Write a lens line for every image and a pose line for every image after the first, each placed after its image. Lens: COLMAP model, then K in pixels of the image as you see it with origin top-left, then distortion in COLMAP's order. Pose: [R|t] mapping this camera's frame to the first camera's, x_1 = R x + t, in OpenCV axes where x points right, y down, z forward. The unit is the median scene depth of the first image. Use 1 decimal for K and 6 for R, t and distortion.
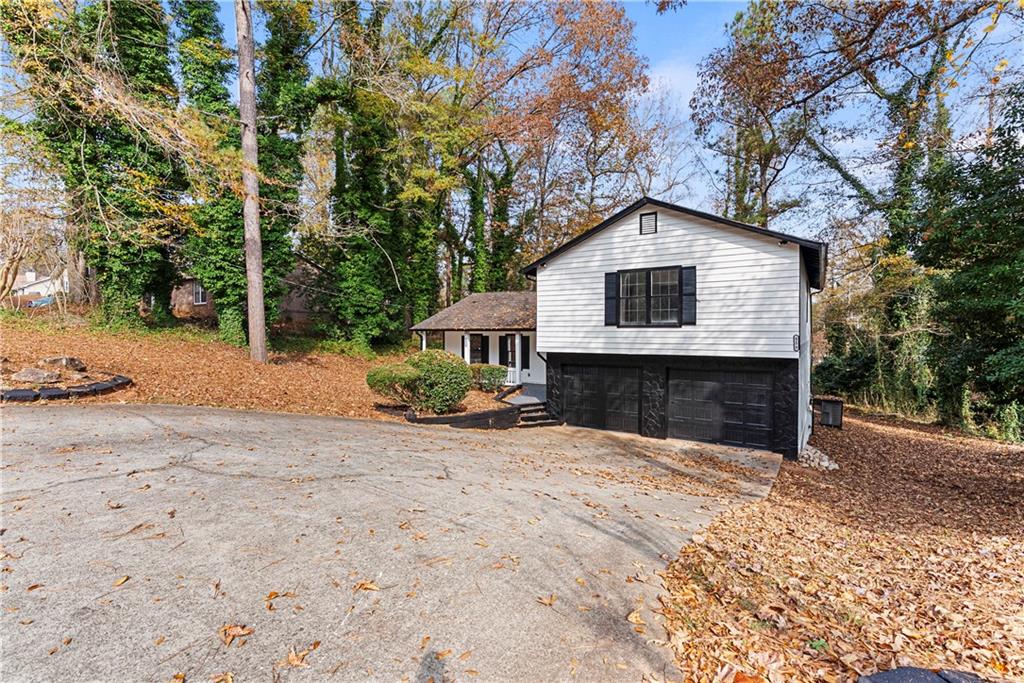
lens RADIAL K [[472.3, 0, 512.0], [0, 472.3, 341.5], [0, 0, 1]] dist [-0.015398, 0.000200]
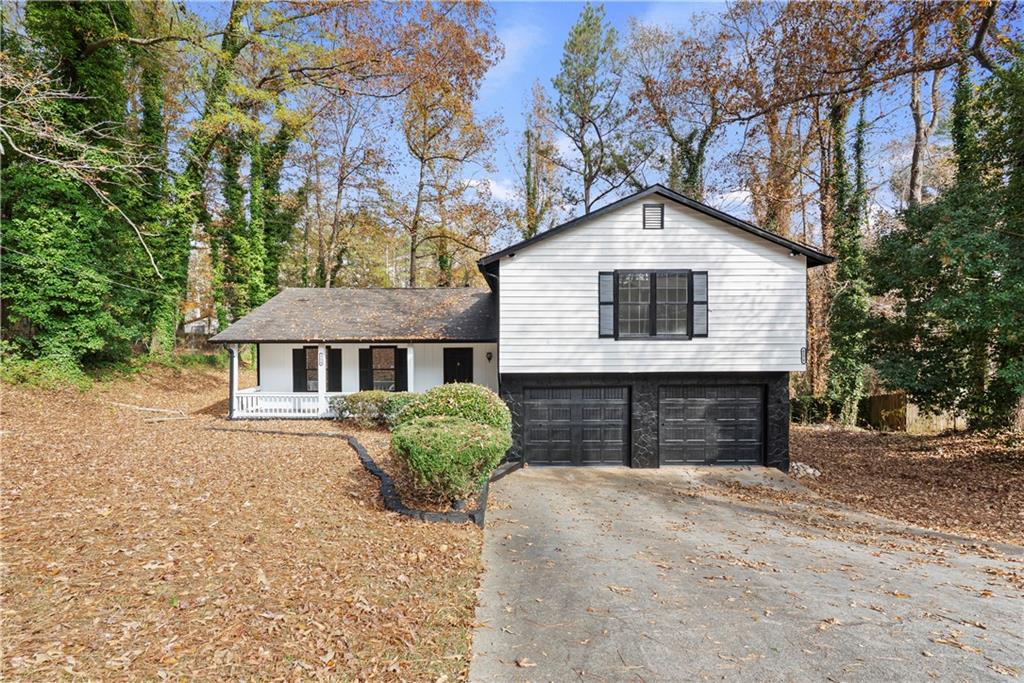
lens RADIAL K [[472.3, 0, 512.0], [0, 472.3, 341.5], [0, 0, 1]] dist [-0.015398, 0.000200]
pose [[0.823865, -0.008890, 0.566716, -0.391228], [0.014399, 0.999883, -0.005248, -0.025457], [-0.566603, 0.012484, 0.823896, 0.438973]]
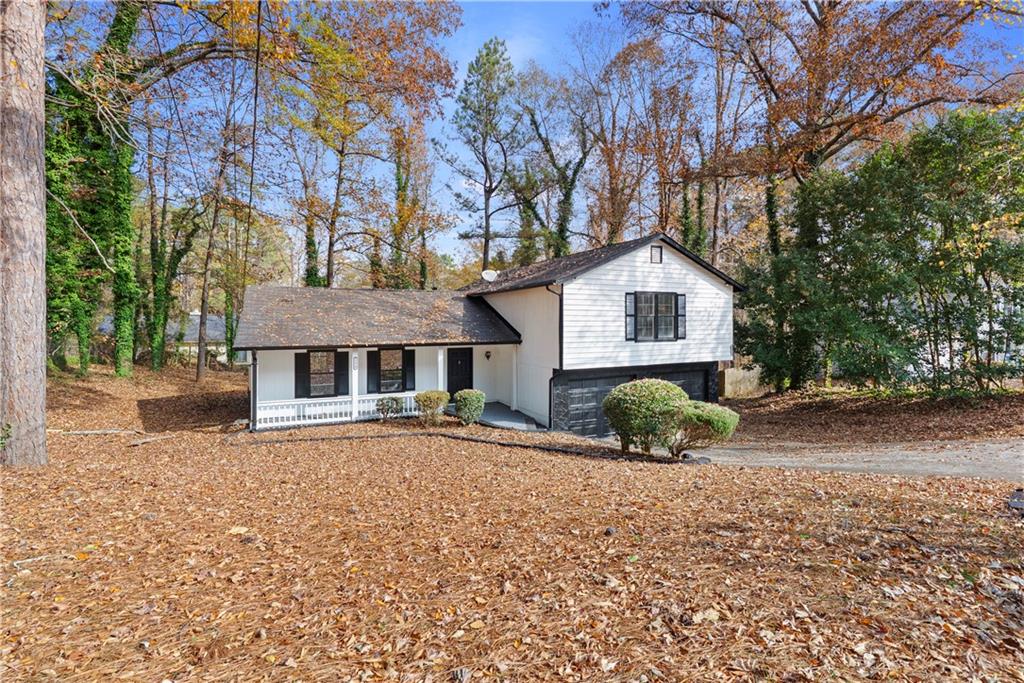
lens RADIAL K [[475.7, 0, 509.3], [0, 475.7, 324.9], [0, 0, 1]] dist [-0.000828, 0.000013]
pose [[0.492992, -0.007720, 0.870000, -0.922911], [0.022811, 0.999732, -0.004055, -0.073793], [-0.869735, 0.021845, 0.493036, 0.715339]]
